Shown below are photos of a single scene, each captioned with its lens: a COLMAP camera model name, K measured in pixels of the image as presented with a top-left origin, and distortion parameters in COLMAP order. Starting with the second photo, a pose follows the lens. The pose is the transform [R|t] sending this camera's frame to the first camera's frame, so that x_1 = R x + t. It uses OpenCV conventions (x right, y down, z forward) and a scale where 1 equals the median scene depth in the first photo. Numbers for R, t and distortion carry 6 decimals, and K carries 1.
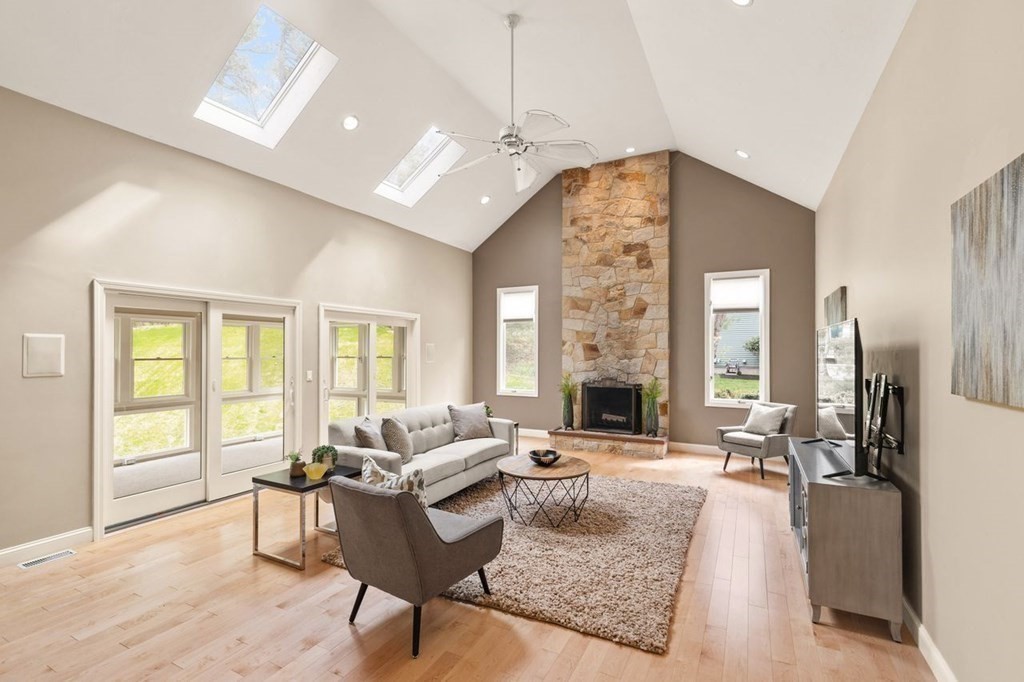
lens RADIAL K [[467.5, 0, 511.2], [0, 467.5, 347.9], [0, 0, 1]] dist [0.003113, 0.000690]
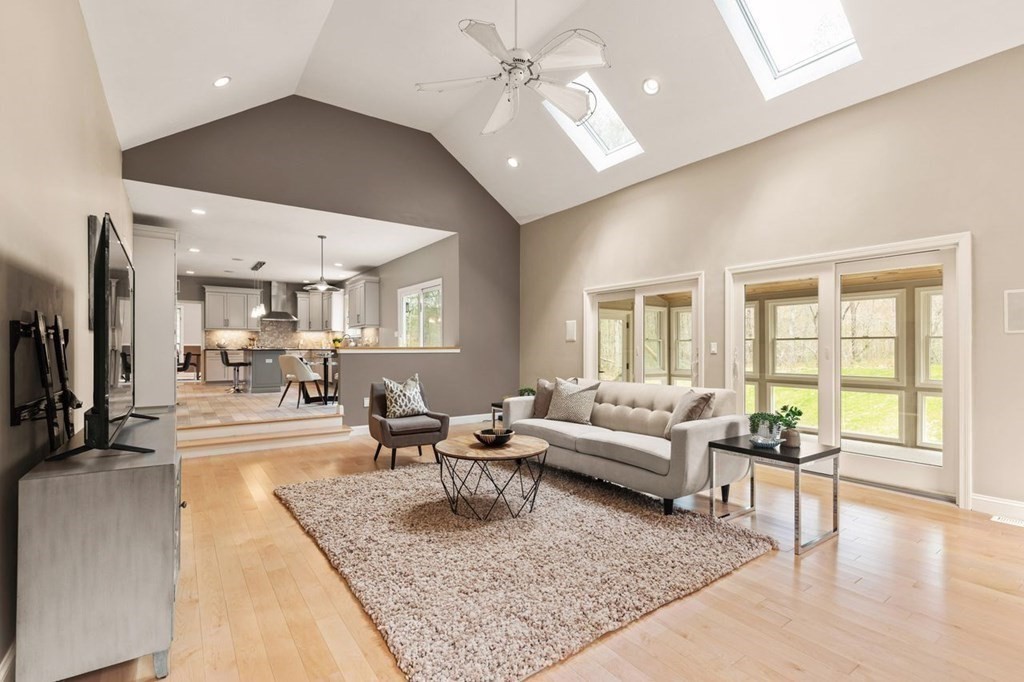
lens RADIAL K [[487.6, 0, 514.3], [0, 487.6, 348.3], [0, 0, 1]] dist [-0.004142, -0.000323]
pose [[-0.461765, -0.003633, -0.886995, 0.599994], [0.004824, 0.999967, -0.006607, 0.062255], [0.886989, -0.007330, -0.461732, 1.057521]]
